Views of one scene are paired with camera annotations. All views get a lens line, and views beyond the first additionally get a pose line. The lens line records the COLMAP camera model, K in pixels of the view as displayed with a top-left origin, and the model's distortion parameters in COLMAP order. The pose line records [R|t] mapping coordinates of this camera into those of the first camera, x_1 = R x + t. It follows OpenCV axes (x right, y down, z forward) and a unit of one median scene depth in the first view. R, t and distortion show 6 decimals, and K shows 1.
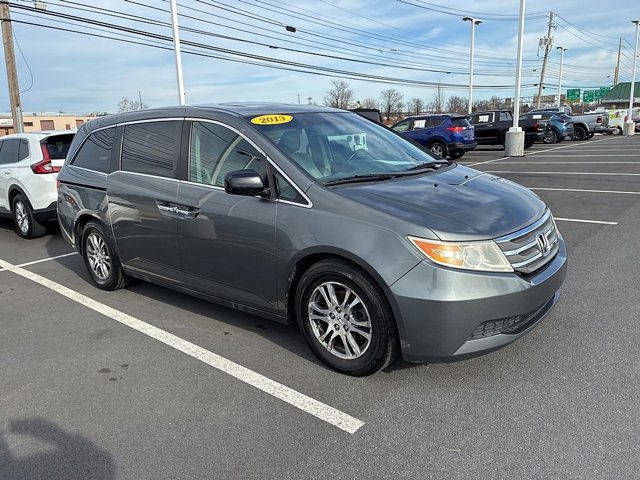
lens RADIAL K [[487.1, 0, 320.4], [0, 487.1, 228.0], [0, 0, 1]] dist [0.043365, -0.065187]
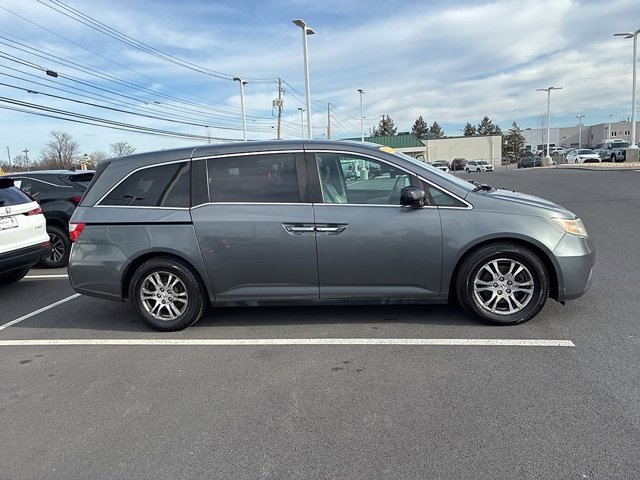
lens RADIAL K [[487.1, 0, 320.4], [0, 487.1, 228.0], [0, 0, 1]] dist [0.043365, -0.065187]
pose [[0.859310, -0.076408, 0.505715, -0.855379], [0.129102, 0.989163, -0.069918, 0.041448], [-0.494892, 0.125370, 0.859863, 0.025999]]
